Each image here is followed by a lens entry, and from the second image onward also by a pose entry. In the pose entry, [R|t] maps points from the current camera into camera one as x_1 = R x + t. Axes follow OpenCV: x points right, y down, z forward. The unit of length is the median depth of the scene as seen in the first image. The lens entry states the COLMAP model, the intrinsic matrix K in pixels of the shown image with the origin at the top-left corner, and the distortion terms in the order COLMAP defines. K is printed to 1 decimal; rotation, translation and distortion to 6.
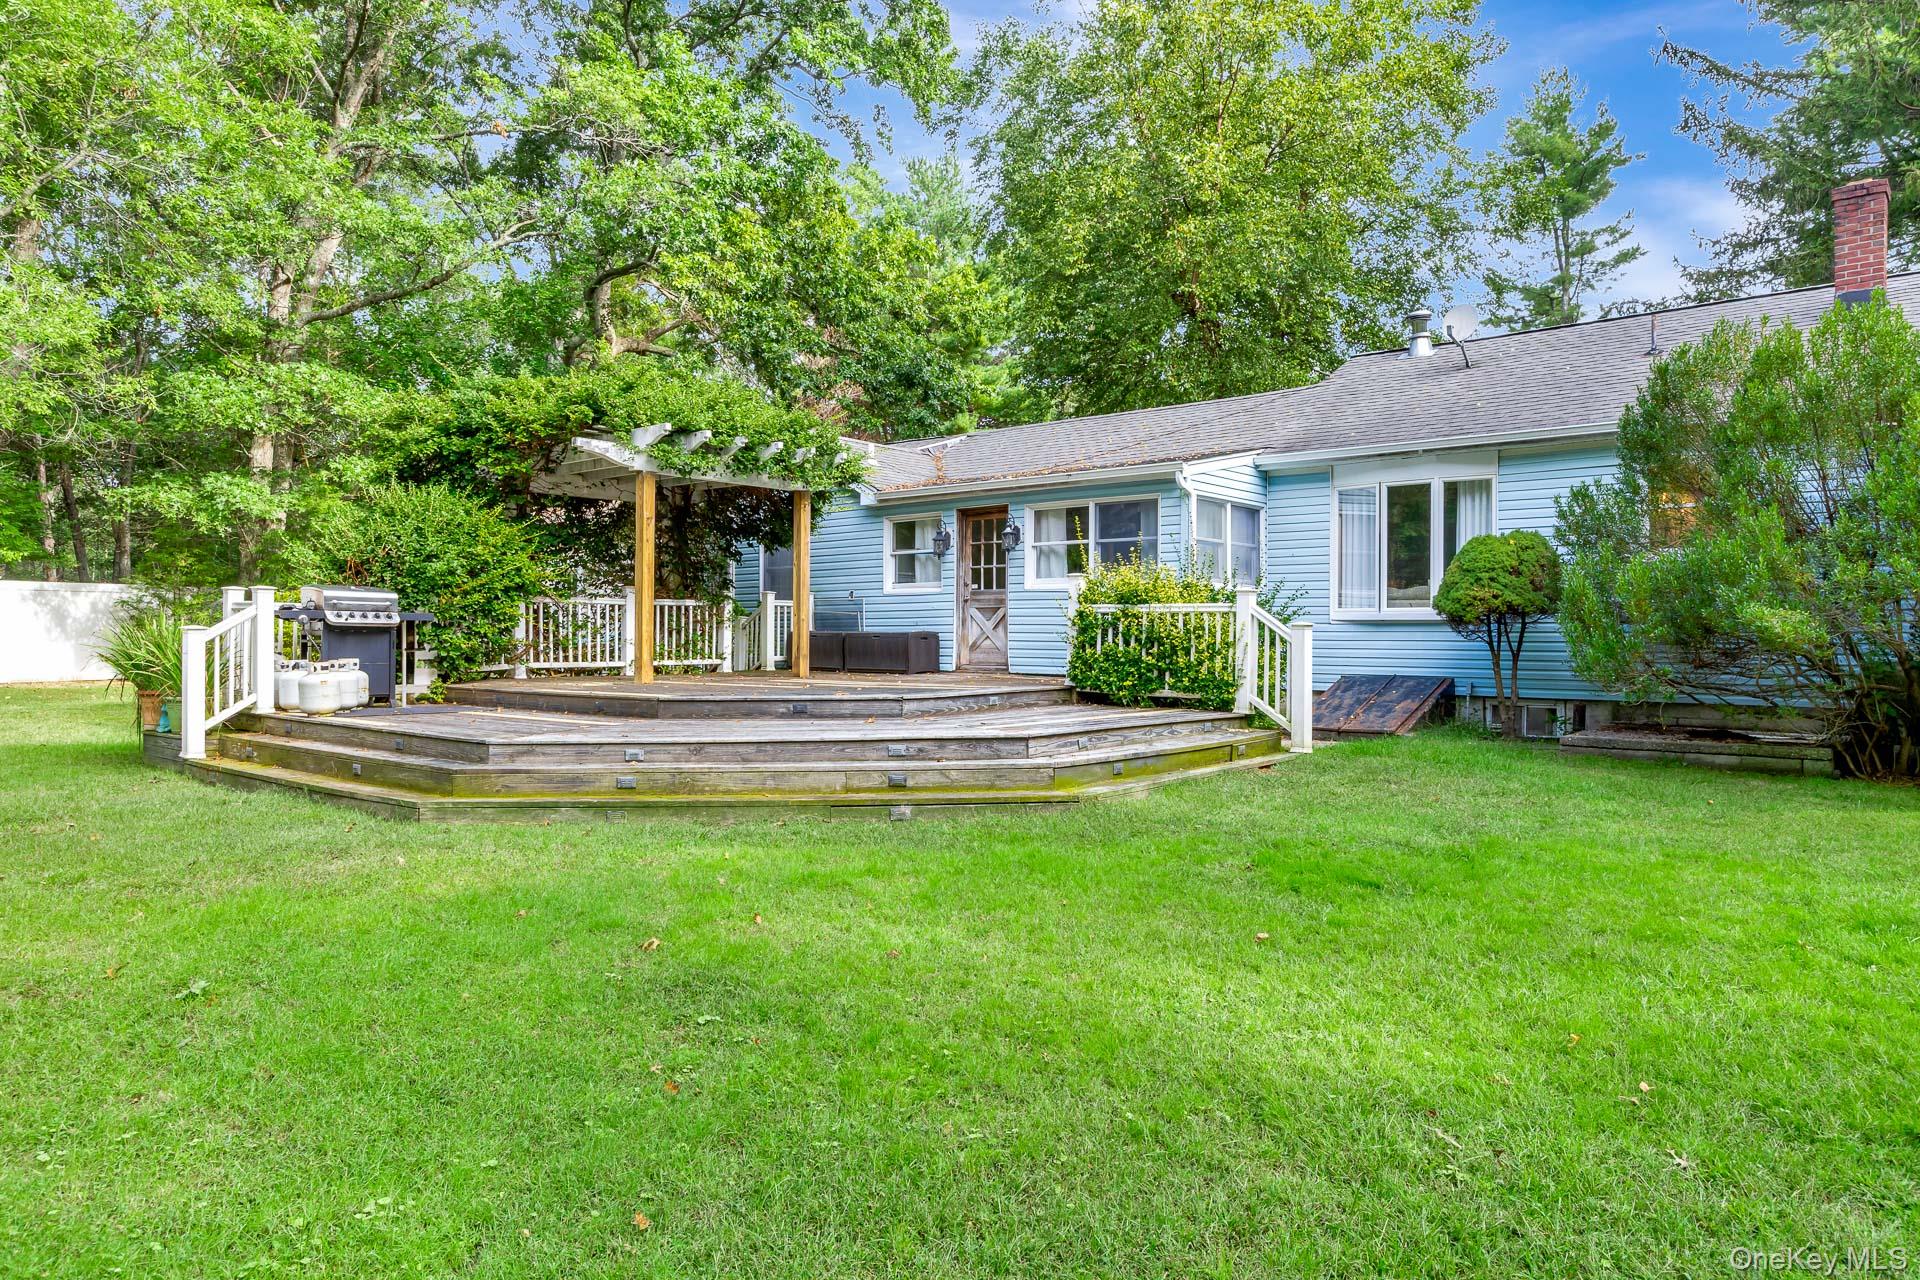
lens RADIAL K [[1184.3, 0, 958.3], [0, 1184.3, 630.6], [0, 0, 1]] dist [0.002830, -0.000965]
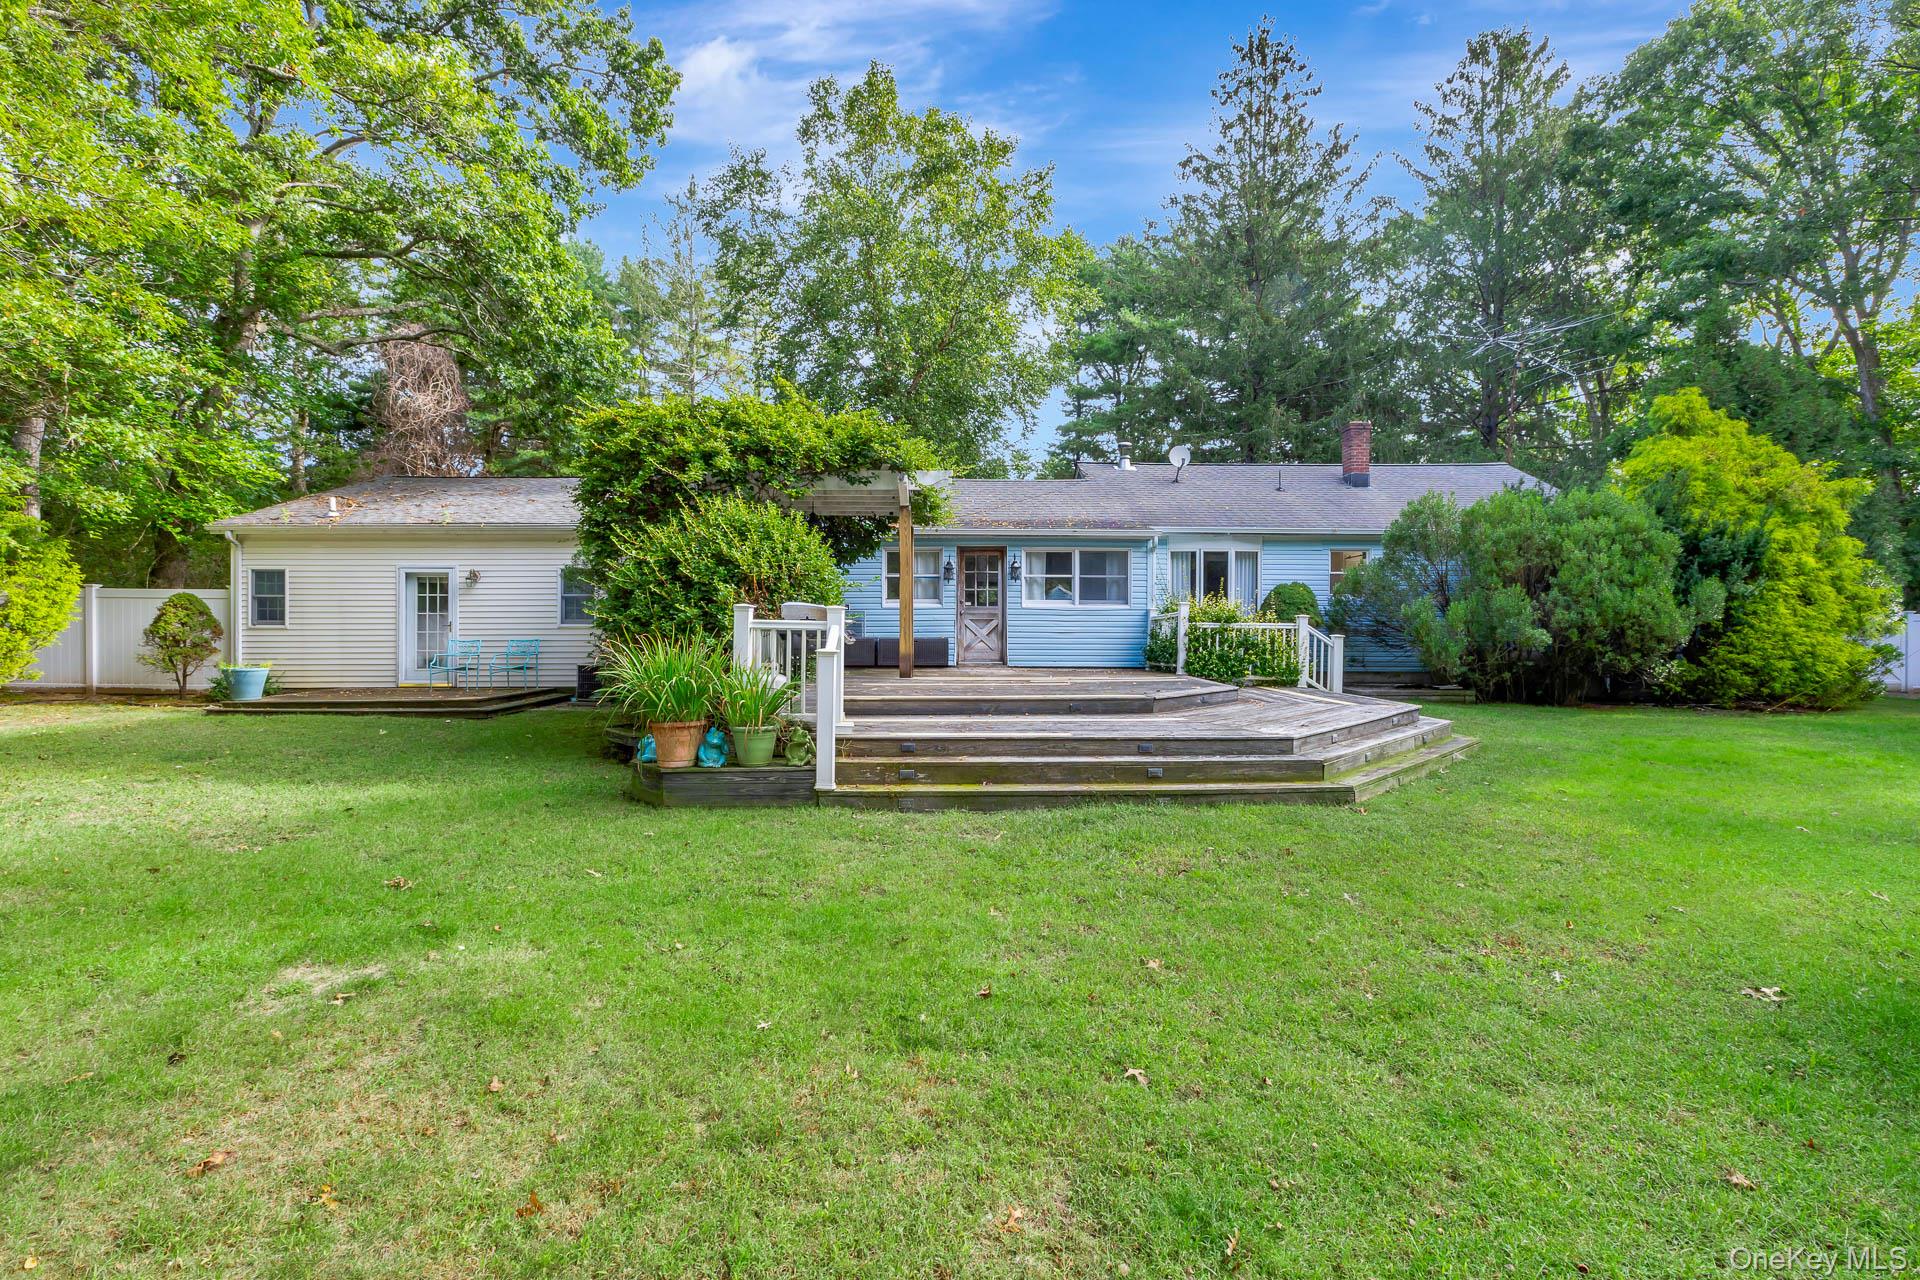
lens RADIAL K [[864.4, 0, 968.9], [0, 864.4, 632.0], [0, 0, 1]] dist [0.004129, 0.000619]
pose [[0.747737, -0.006889, 0.663960, -0.675672], [-0.002193, 0.999915, 0.012845, -0.018333], [-0.663992, -0.011061, 0.747658, 0.261610]]
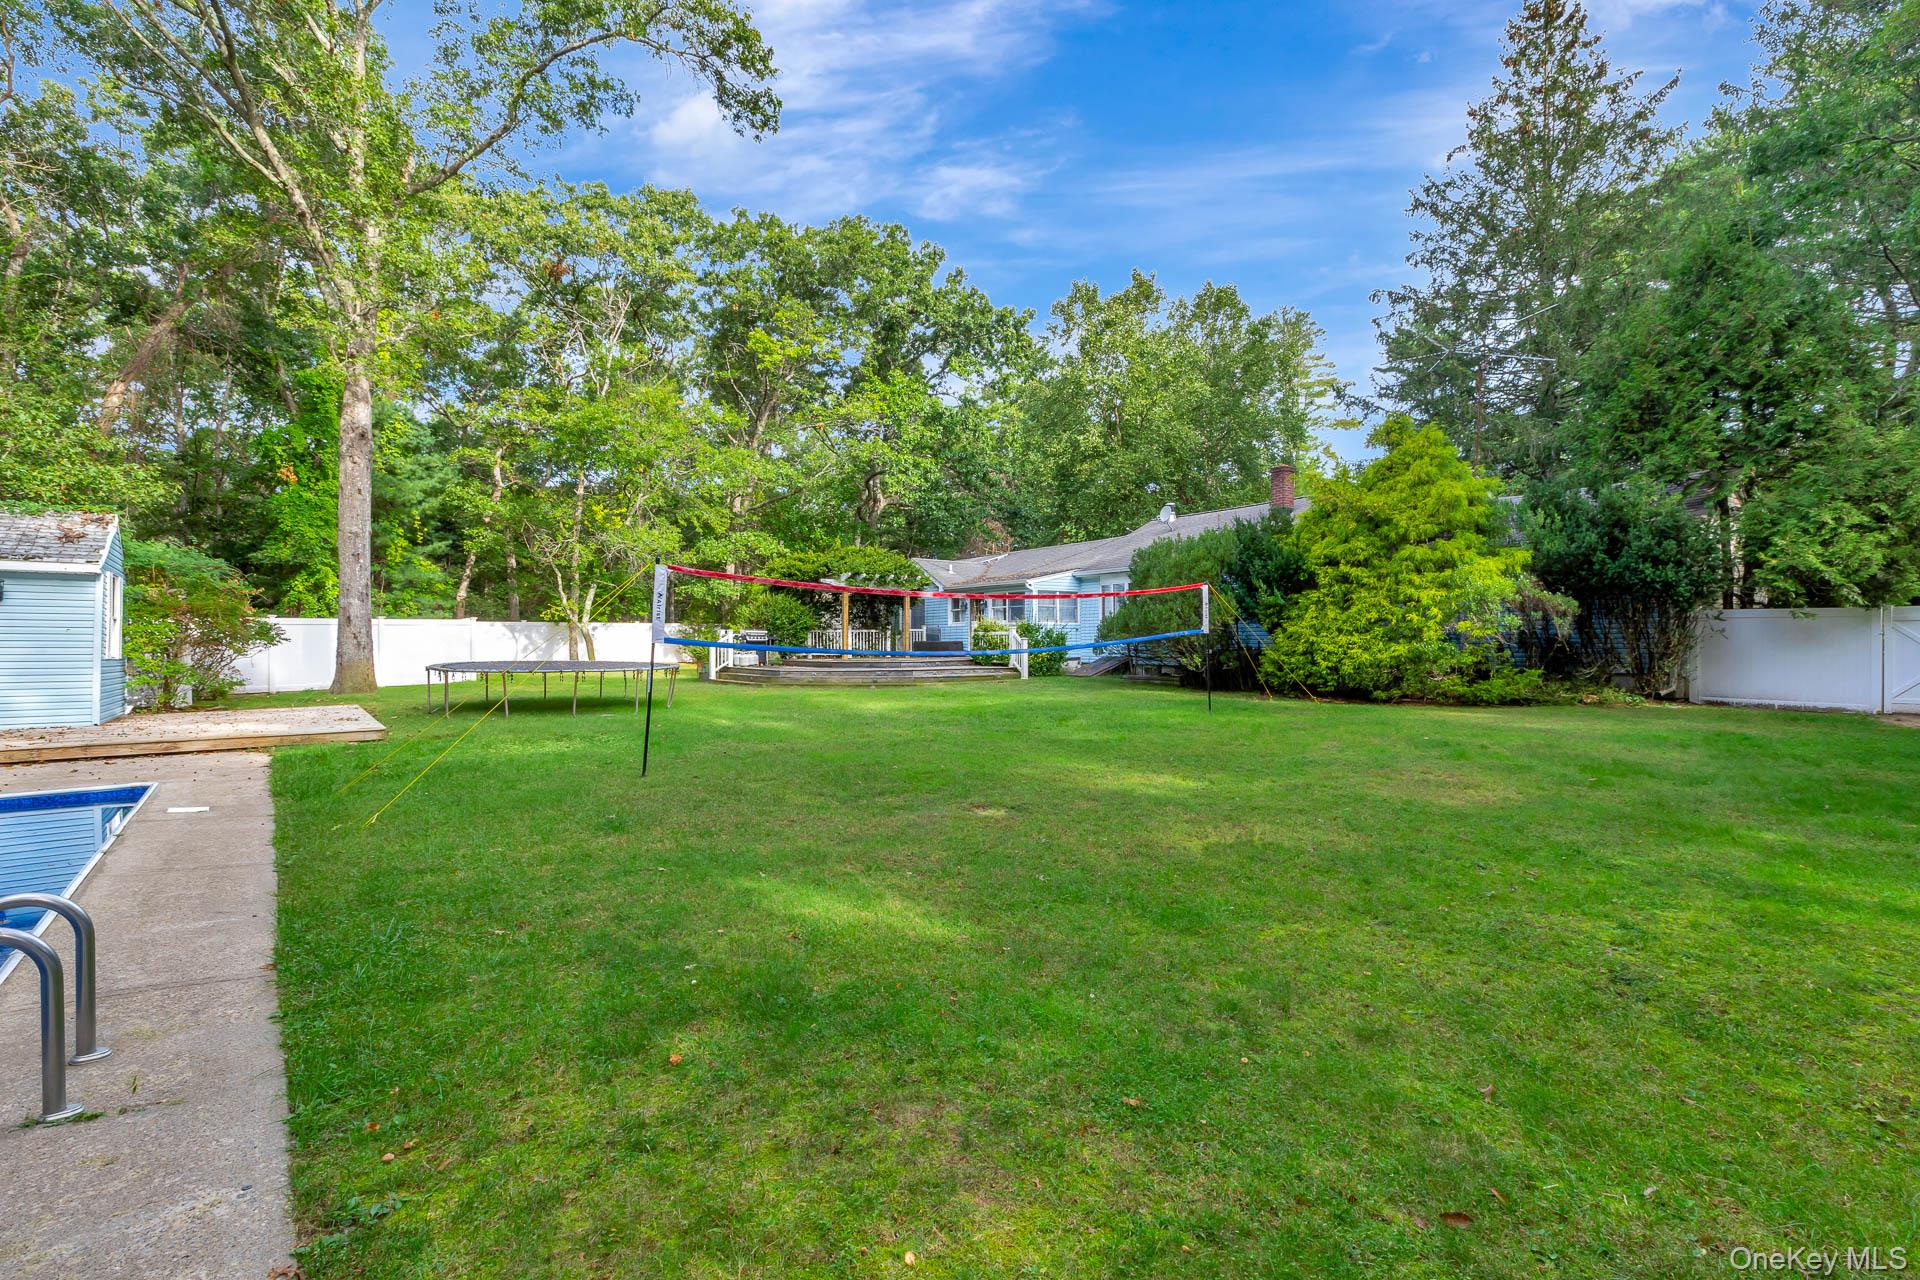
lens RADIAL K [[864.4, 0, 969.2], [0, 864.4, 640.6], [0, 0, 1]] dist [0.004129, 0.000619]
pose [[0.965440, -0.006876, -0.260533, 0.510397], [0.007650, 0.999969, 0.001955, -0.003767], [0.260512, -0.003881, 0.965463, -0.859332]]
